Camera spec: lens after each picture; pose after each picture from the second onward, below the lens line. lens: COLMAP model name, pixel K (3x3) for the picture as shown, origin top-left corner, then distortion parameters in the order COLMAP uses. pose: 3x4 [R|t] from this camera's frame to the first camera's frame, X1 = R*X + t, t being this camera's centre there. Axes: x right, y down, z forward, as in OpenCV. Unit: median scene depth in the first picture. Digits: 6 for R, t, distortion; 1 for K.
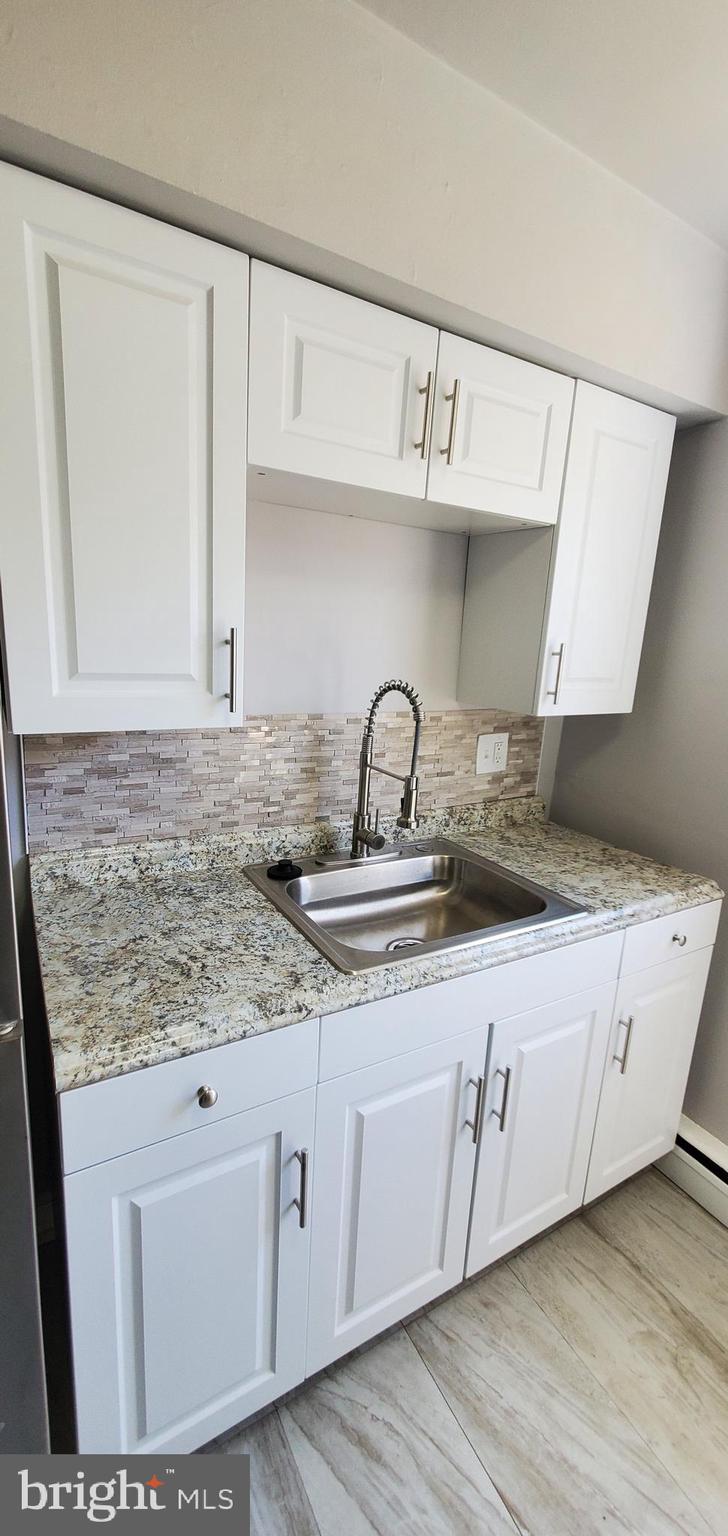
lens RADIAL K [[620.3, 0, 358.0], [0, 620.3, 774.2], [0, 0, 1]] dist [0.013878, 0.000174]
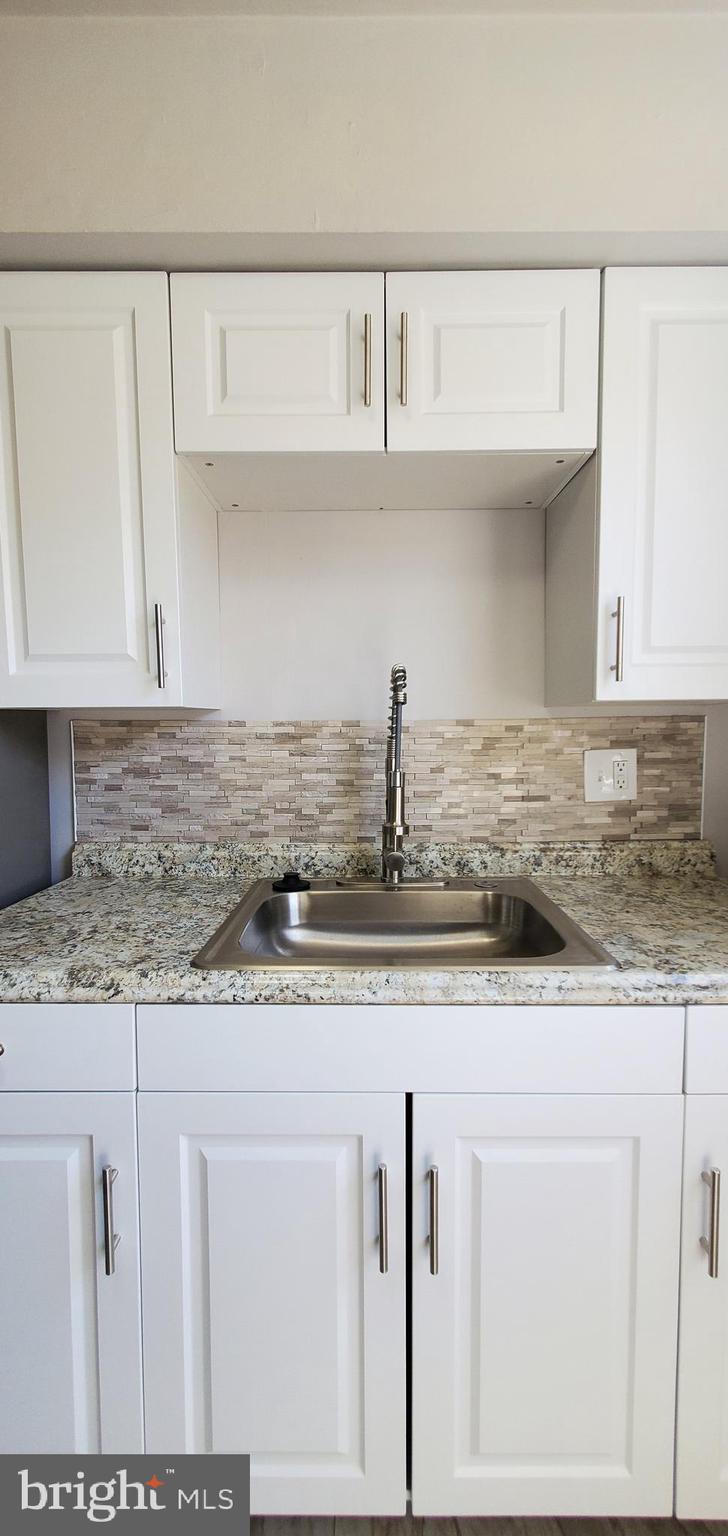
lens RADIAL K [[611.9, 0, 365.6], [0, 611.9, 776.1], [0, 0, 1]] dist [0.009439, 0.000120]
pose [[0.854140, -0.022704, -0.519548, 0.449296], [-0.064468, 0.986718, -0.149105, 0.126627], [0.516032, 0.160850, 0.841331, 0.274304]]
